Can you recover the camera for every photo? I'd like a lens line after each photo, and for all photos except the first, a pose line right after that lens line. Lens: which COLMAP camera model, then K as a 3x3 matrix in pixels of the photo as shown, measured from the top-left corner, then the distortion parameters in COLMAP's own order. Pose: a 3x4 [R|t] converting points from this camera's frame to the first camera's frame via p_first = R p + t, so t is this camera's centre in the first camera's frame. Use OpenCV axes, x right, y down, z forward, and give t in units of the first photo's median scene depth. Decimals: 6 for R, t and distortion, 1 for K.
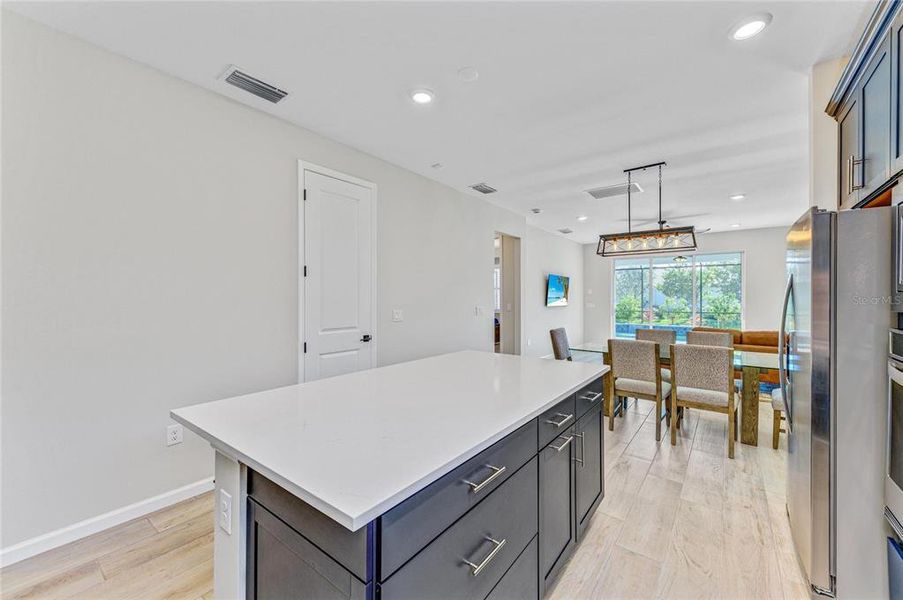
lens RADIAL K [[360.4, 0, 445.9], [0, 360.4, 300.8], [0, 0, 1]] dist [0.002084, -0.001076]
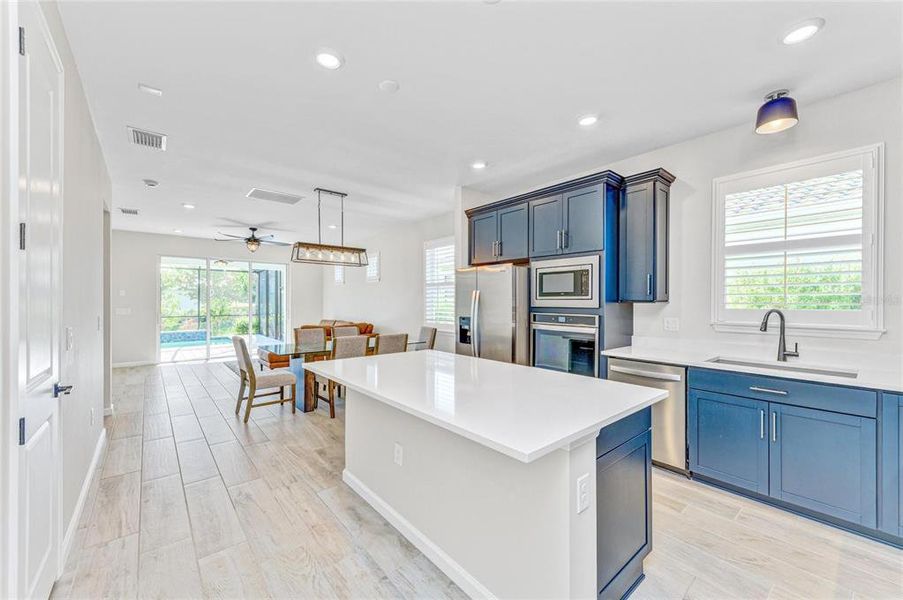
lens RADIAL K [[360.4, 0, 450.7], [0, 360.4, 299.4], [0, 0, 1]] dist [0.002084, -0.001076]
pose [[0.210991, 0.016160, 0.977354, -0.499712], [-0.002375, 0.999869, -0.016019, 0.001706], [-0.977485, 0.001059, 0.211002, 0.348816]]
